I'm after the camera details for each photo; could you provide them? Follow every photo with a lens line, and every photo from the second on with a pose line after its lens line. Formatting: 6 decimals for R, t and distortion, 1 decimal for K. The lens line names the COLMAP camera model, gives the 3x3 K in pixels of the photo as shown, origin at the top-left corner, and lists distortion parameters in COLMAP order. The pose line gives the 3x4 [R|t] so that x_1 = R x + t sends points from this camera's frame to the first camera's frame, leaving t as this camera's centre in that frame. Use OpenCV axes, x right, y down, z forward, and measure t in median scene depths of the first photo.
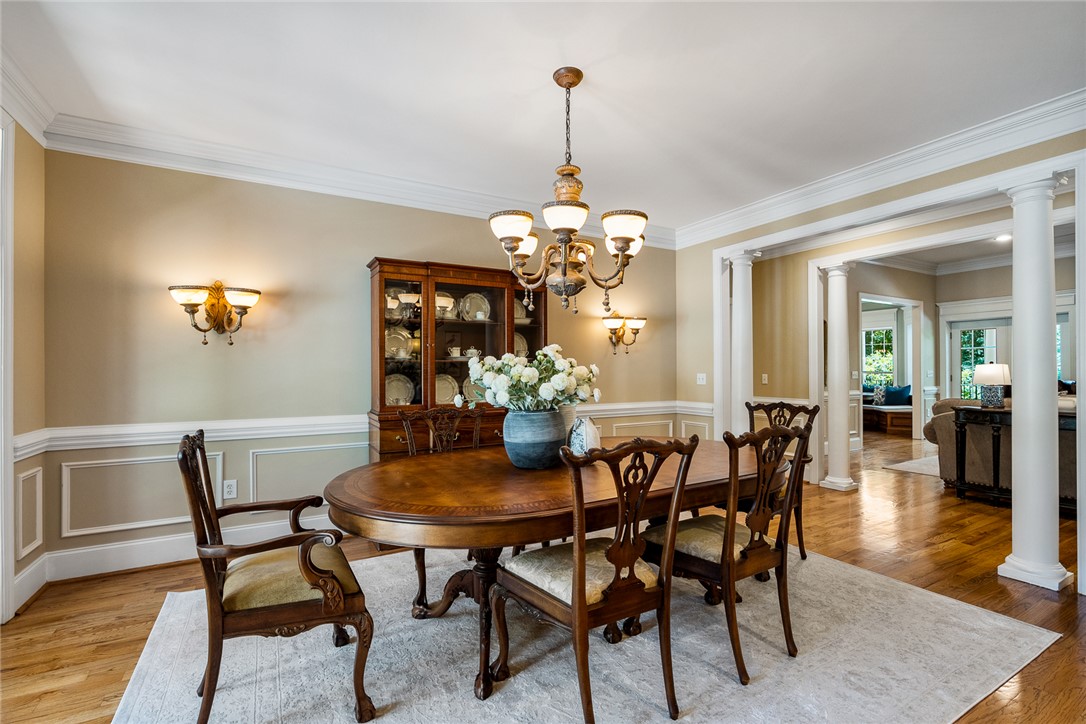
lens RADIAL K [[490.3, 0, 543.0], [0, 490.3, 362.0], [0, 0, 1]] dist [-0.002611, 0.000679]
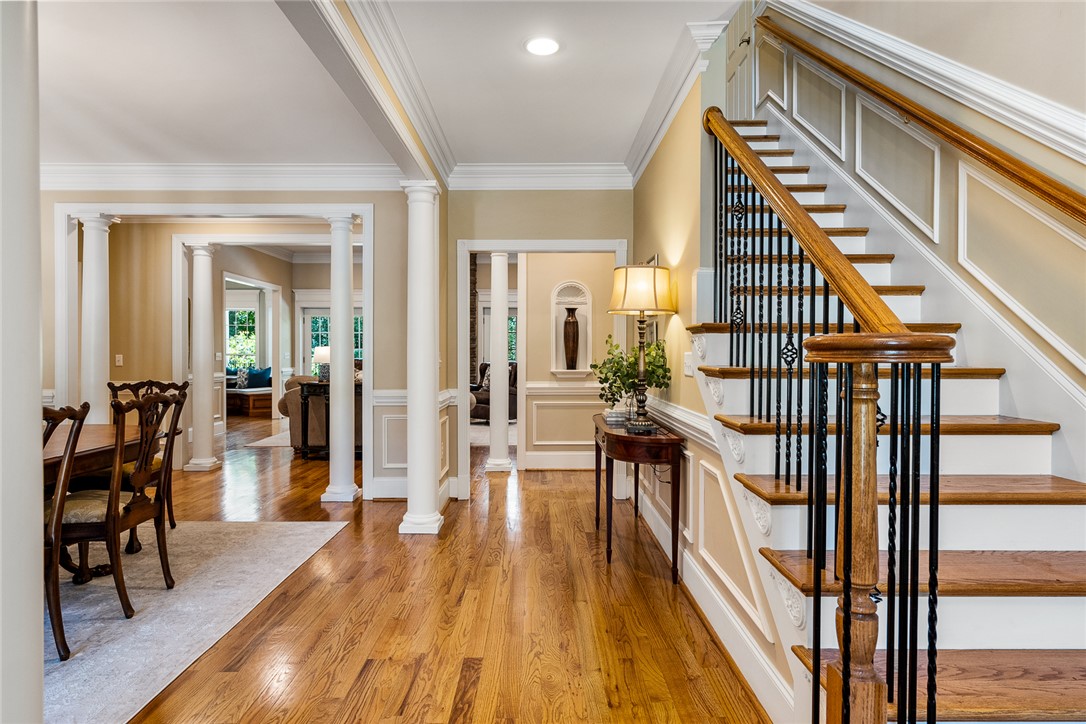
lens RADIAL K [[597.3, 0, 546.7], [0, 597.3, 366.4], [0, 0, 1]] dist [-0.006076, -0.000787]
pose [[0.478650, -0.014969, 0.877878, -0.129262], [-0.018464, 0.999462, 0.027110, 0.003385], [-0.877812, -0.029185, 0.478116, -0.196367]]
